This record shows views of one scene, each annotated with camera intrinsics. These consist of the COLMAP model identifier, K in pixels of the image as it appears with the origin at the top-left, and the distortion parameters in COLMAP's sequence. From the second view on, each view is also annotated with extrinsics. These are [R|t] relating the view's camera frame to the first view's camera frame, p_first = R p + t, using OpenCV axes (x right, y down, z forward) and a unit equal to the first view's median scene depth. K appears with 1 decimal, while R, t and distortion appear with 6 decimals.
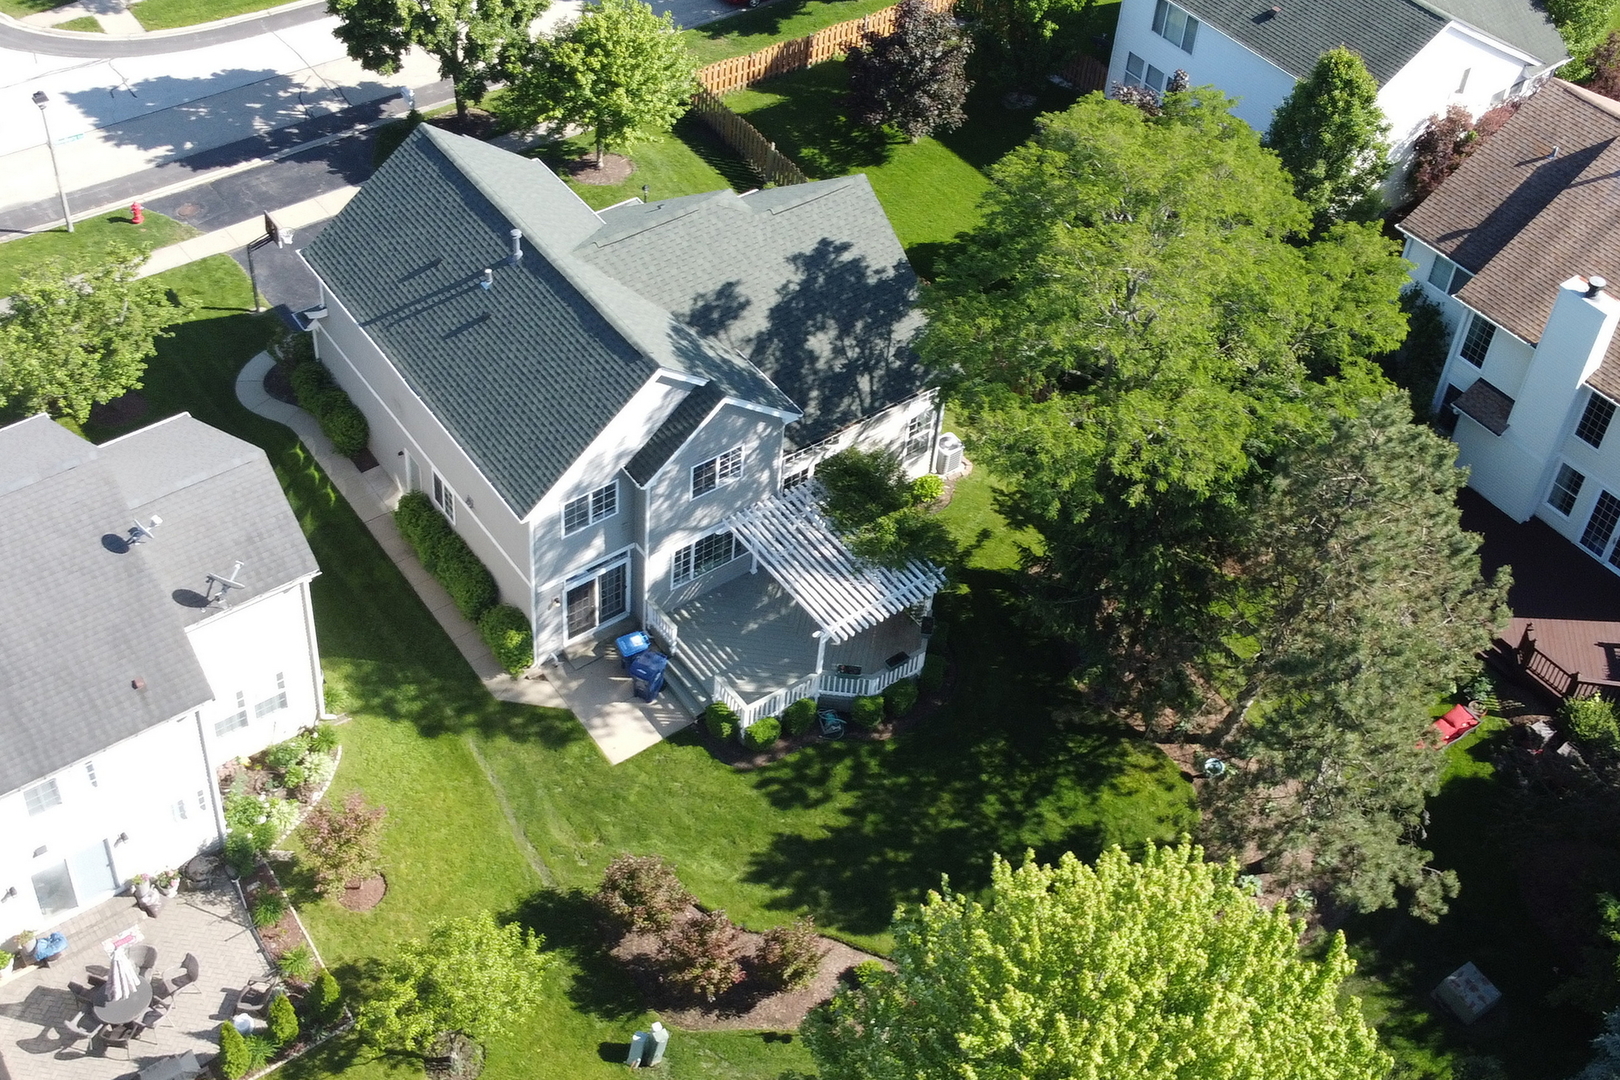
lens RADIAL K [[1923.4, 0, 810.0], [0, 1923.4, 540.0], [0, 0, 1]] dist [0.019447, -0.044021]
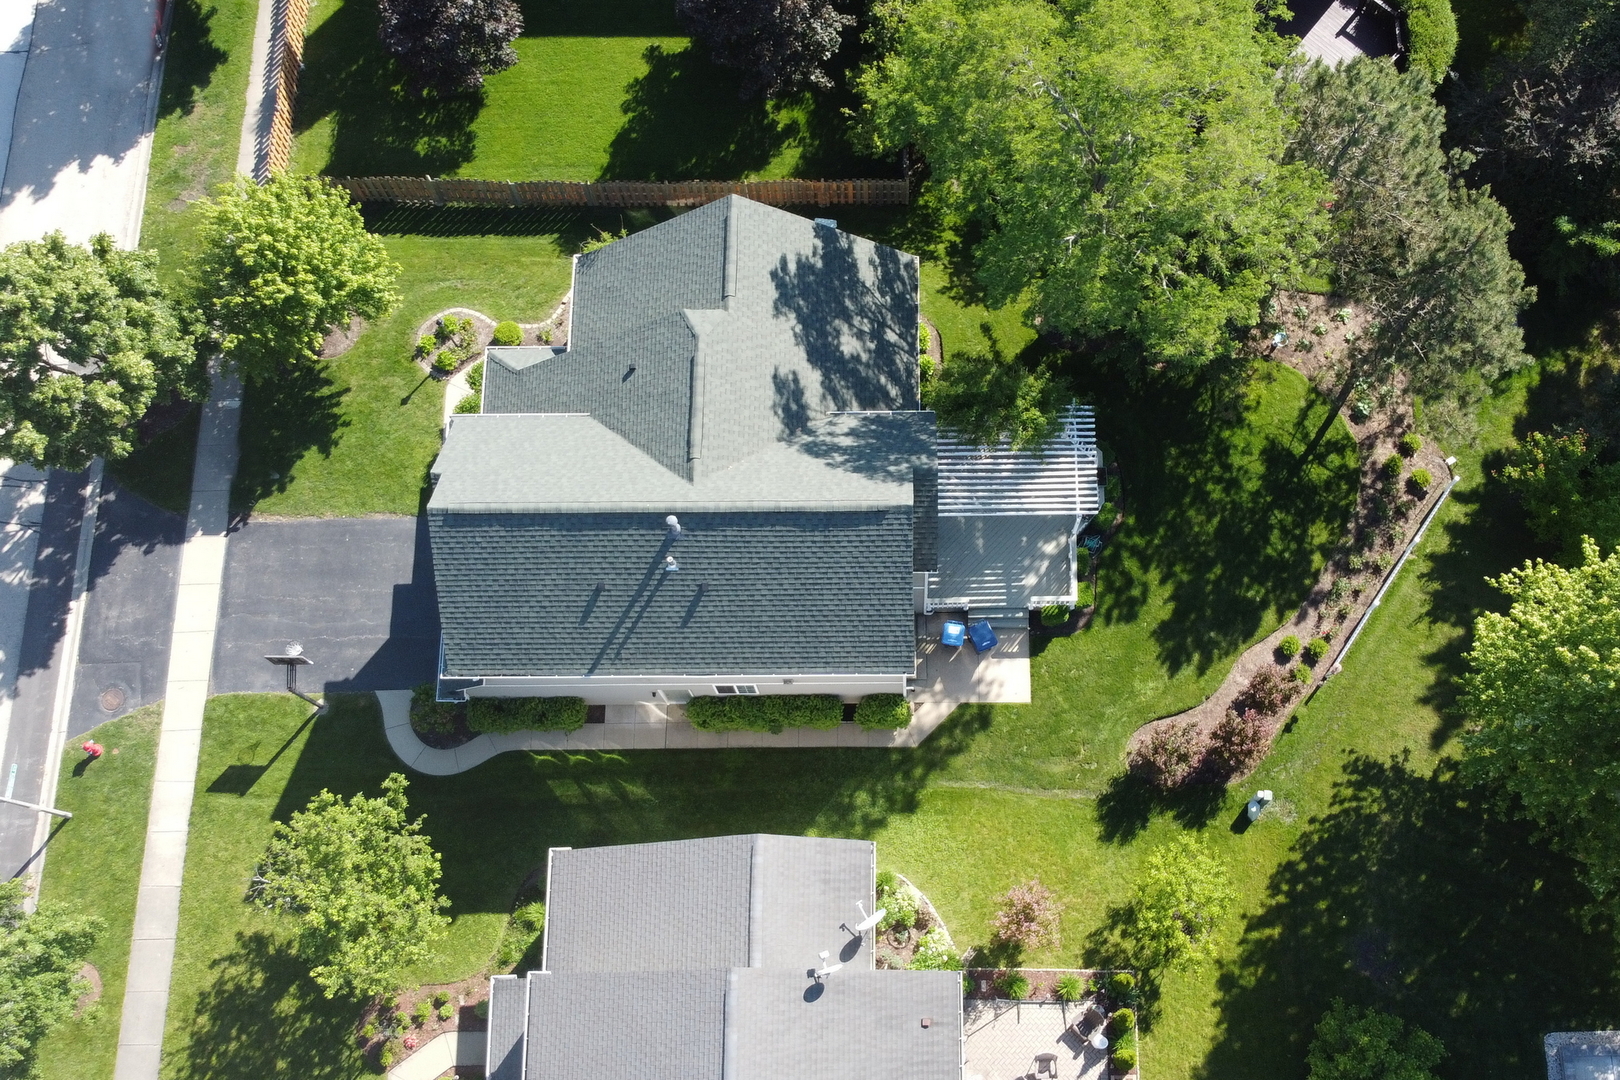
lens RADIAL K [[1923.4, 0, 810.0], [0, 1923.4, 540.0], [0, 0, 1]] dist [0.019447, -0.044021]
pose [[0.551741, -0.806292, 0.213248, -0.348202], [0.538329, 0.539584, 0.647341, -0.801680], [-0.637011, -0.242368, 0.731761, 0.172872]]
